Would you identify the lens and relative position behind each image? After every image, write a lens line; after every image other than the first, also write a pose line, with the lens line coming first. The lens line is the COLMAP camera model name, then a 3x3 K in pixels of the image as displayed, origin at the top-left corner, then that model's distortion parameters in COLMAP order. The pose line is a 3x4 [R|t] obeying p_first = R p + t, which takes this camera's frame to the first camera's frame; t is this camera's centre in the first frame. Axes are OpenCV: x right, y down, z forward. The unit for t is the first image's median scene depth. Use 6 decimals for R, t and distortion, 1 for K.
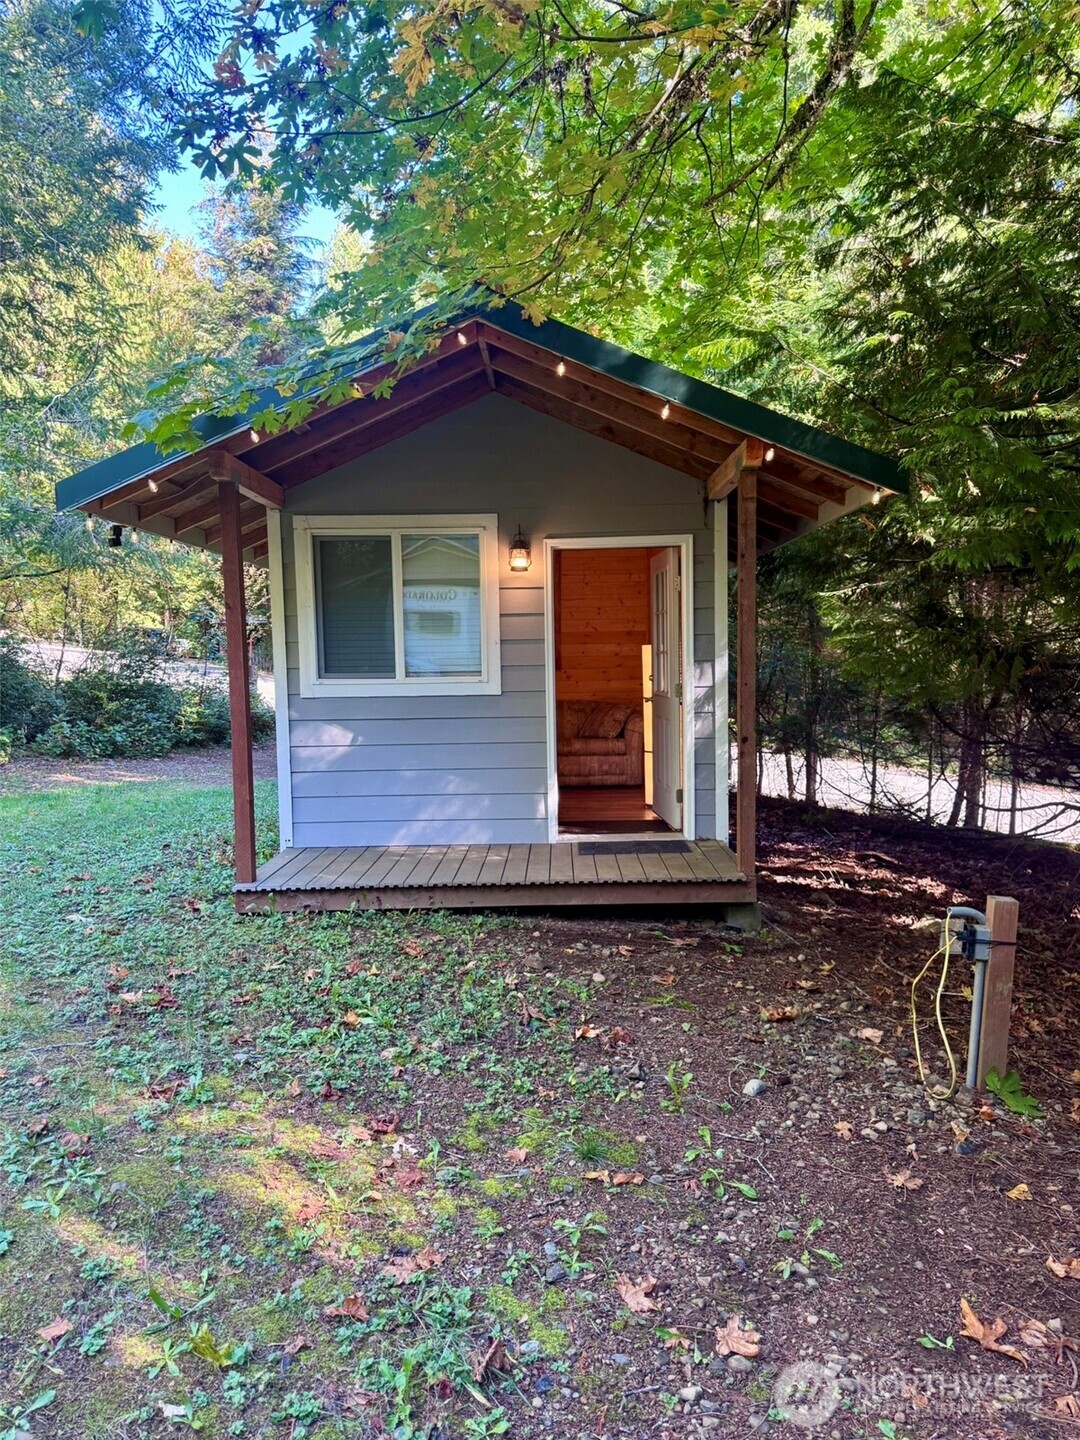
lens RADIAL K [[1005.6, 0, 540.2], [0, 1005.6, 721.1], [0, 0, 1]] dist [-0.001030, -0.000011]
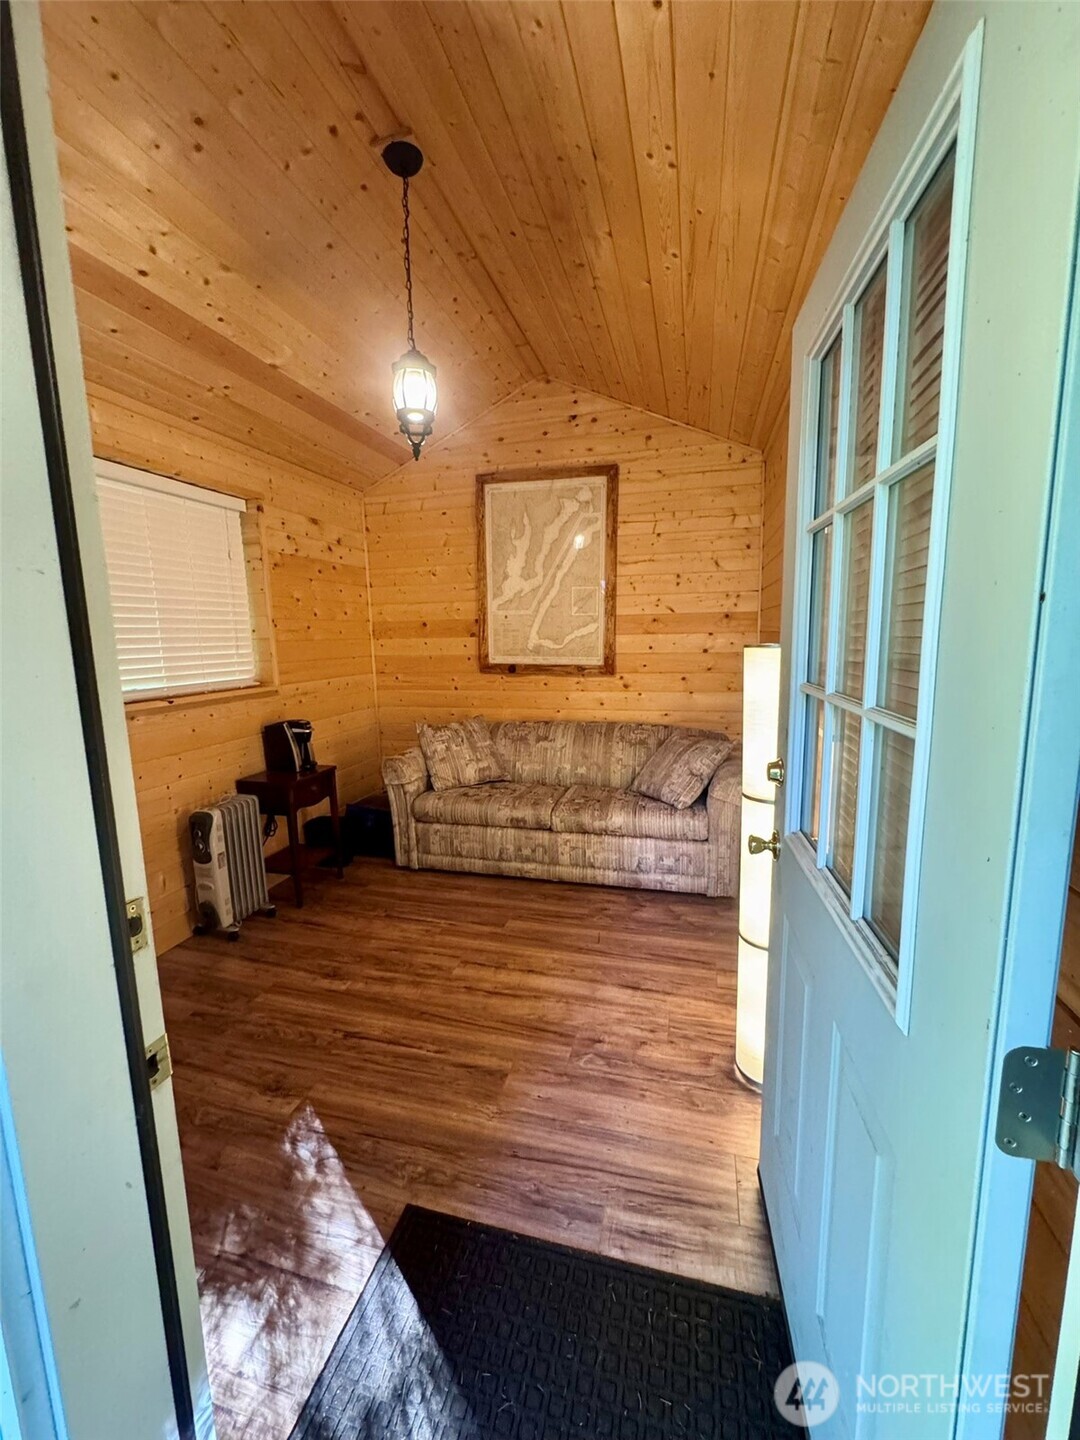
lens RADIAL K [[572.0, 0, 537.2], [0, 572.0, 718.9], [0, 0, 1]] dist [-0.003758, 0.000032]
pose [[0.967273, 0.032485, -0.251650, 0.067542], [-0.014196, 0.997146, 0.074154, -0.050319], [0.253340, -0.068155, 0.964973, 0.649541]]
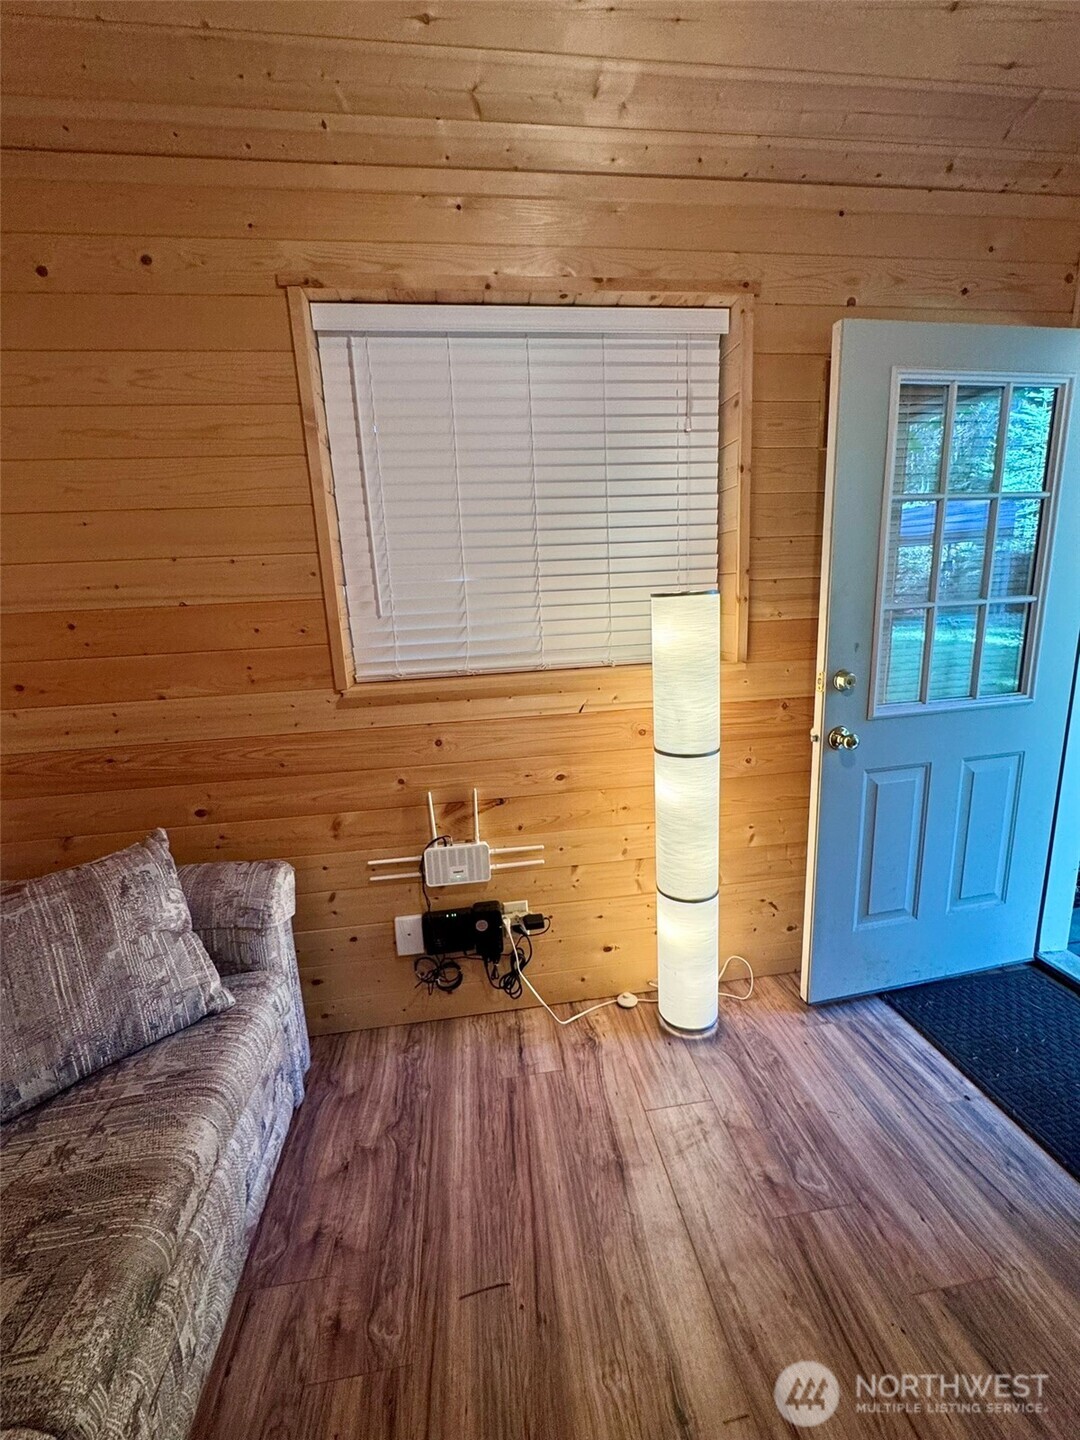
lens RADIAL K [[572.0, 0, 545.2], [0, 572.0, 717.6], [0, 0, 1]] dist [-0.003758, 0.000032]
pose [[-0.146614, -0.178035, 0.973041, -0.056628], [0.129670, 0.971723, 0.197332, -0.062506], [-0.980658, 0.155106, -0.119382, 0.880621]]
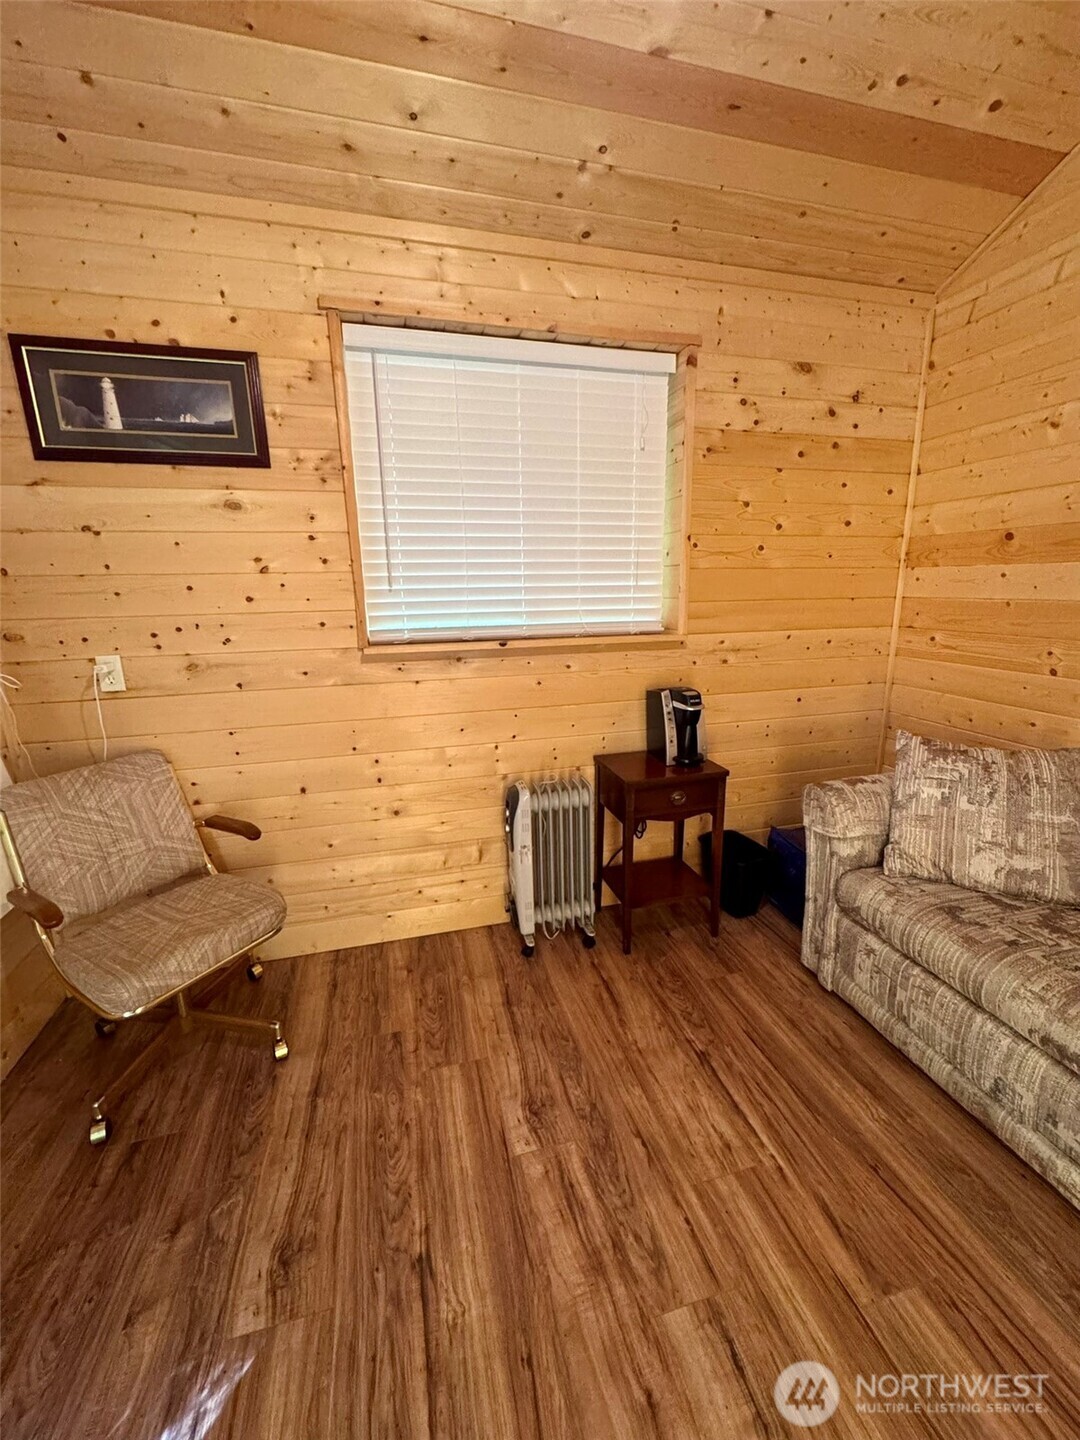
lens RADIAL K [[572.0, 0, 542.6], [0, 572.0, 718.4], [0, 0, 1]] dist [-0.003758, 0.000032]
pose [[0.272860, 0.229960, -0.934166, 0.044928], [-0.066819, 0.973197, 0.220051, -0.056512], [0.959731, 0.002377, 0.280912, 0.806639]]
